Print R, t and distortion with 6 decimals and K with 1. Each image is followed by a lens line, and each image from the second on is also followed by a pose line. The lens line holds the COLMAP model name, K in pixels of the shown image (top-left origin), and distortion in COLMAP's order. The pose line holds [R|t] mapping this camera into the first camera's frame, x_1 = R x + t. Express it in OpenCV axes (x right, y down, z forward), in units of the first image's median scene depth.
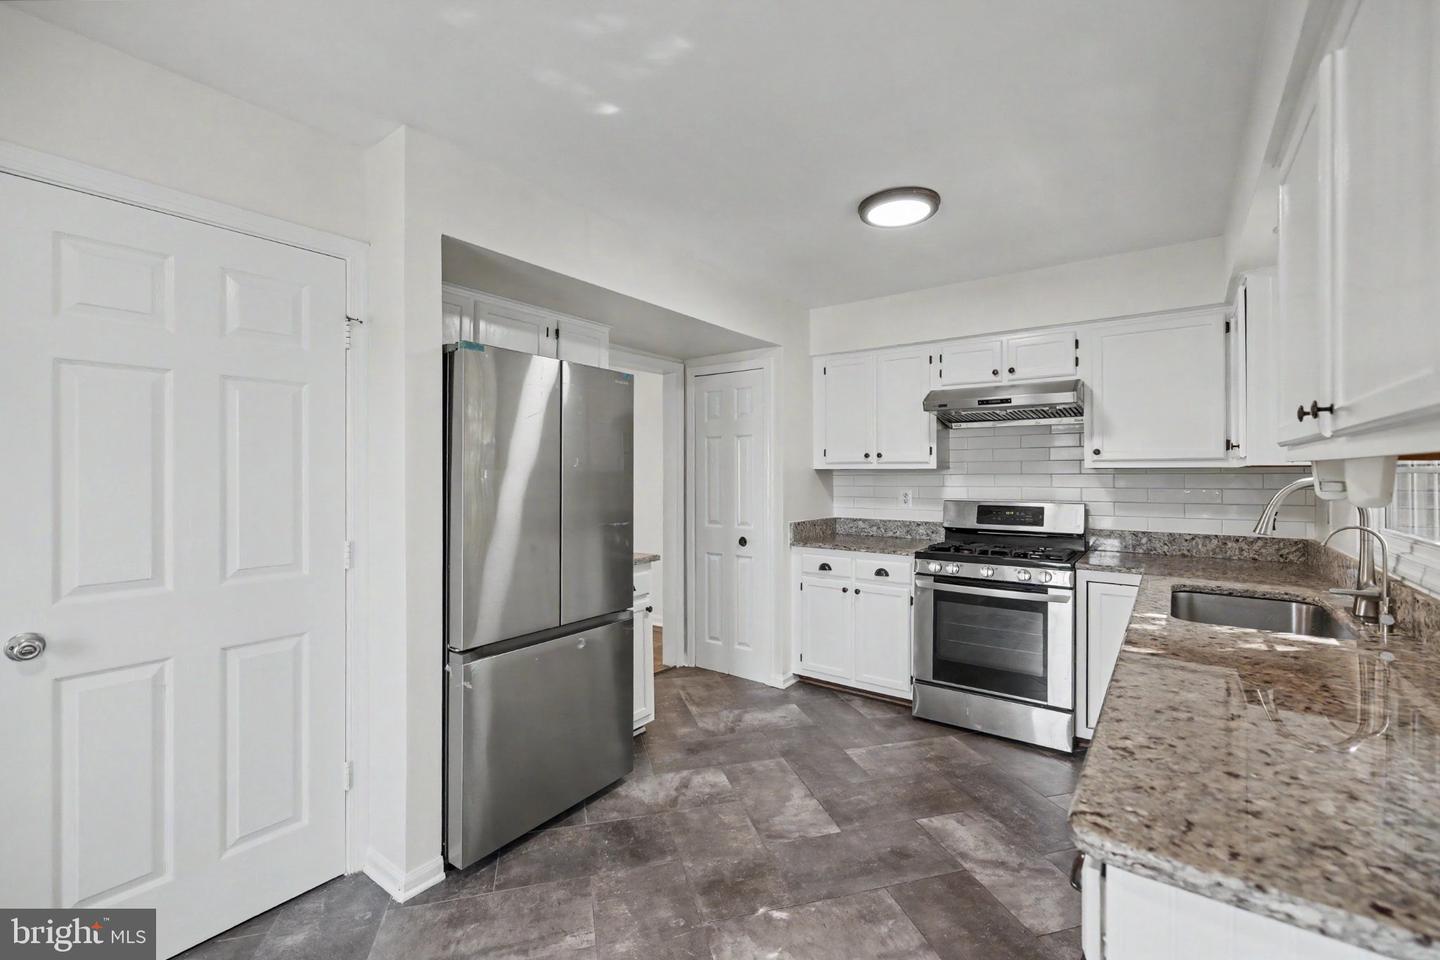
lens RADIAL K [[606.0, 0, 721.4], [0, 606.0, 472.4], [0, 0, 1]] dist [-0.000594, 0.000455]
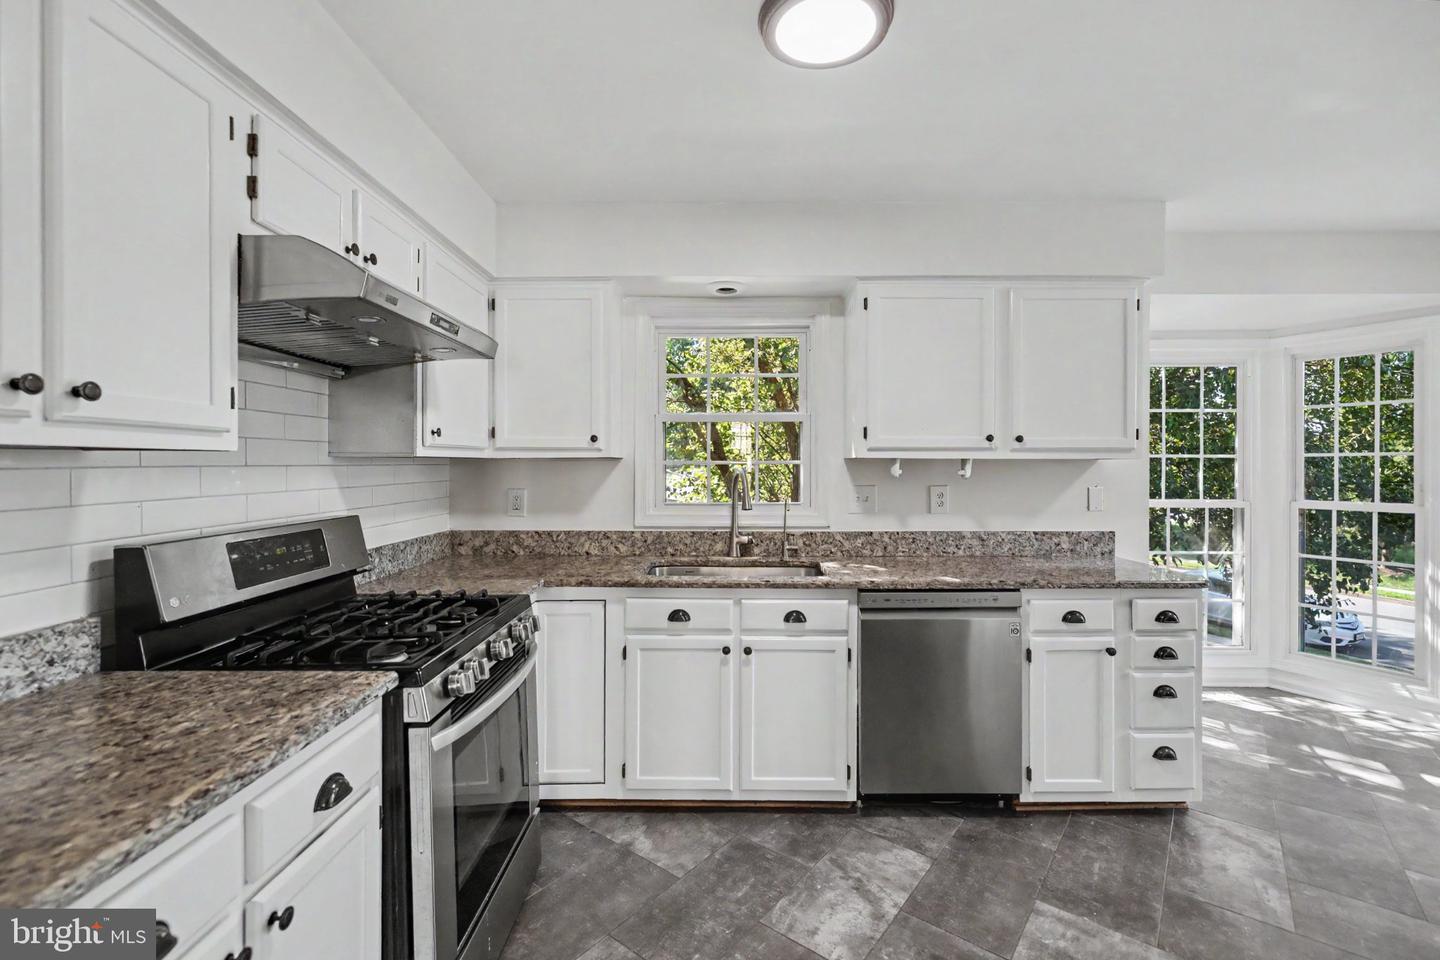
lens RADIAL K [[606.0, 0, 724.6], [0, 606.0, 471.0], [0, 0, 1]] dist [-0.000594, 0.000455]
pose [[-0.586539, -0.007138, 0.809890, -0.126672], [-0.001498, 0.999969, 0.007729, 0.003484], [-0.809920, 0.003320, -0.586531, 1.362728]]
